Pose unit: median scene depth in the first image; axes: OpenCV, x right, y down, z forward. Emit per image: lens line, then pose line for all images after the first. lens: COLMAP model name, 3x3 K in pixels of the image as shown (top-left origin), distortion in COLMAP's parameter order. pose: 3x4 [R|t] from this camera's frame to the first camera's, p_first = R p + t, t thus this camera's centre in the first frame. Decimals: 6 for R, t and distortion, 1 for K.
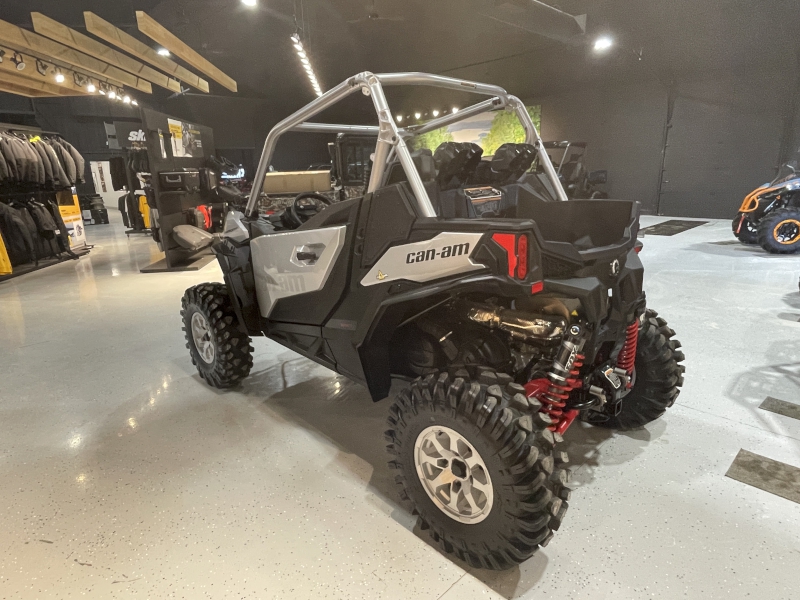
lens RADIAL K [[468.7, 0, 402.2], [0, 468.7, 299.5], [0, 0, 1]] dist [-0.005613, 0.000482]
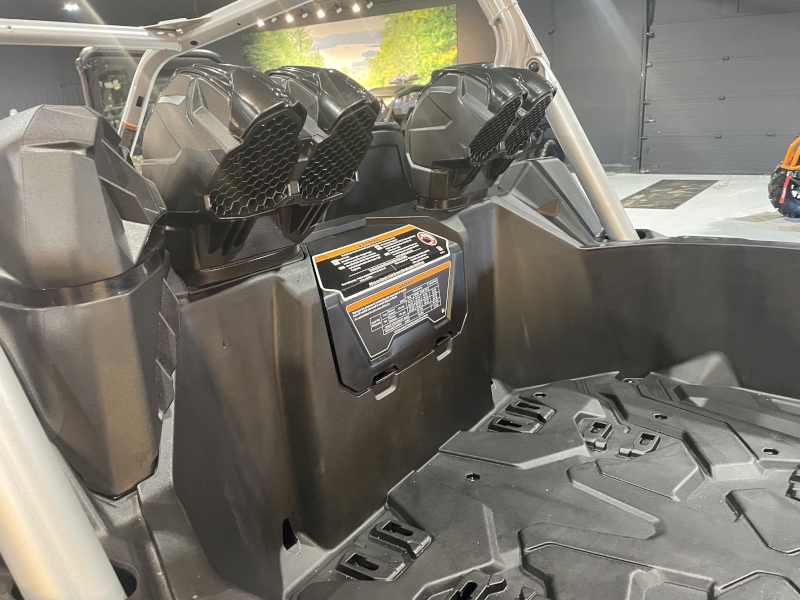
lens RADIAL K [[664.9, 0, 399.1], [0, 664.9, 300.1], [0, 0, 1]] dist [0.034738, -0.005251]
pose [[0.979321, -0.079184, 0.186171, 0.034221], [0.076801, 0.996846, 0.019989, -0.067676], [-0.187166, -0.005277, 0.982314, 0.201663]]
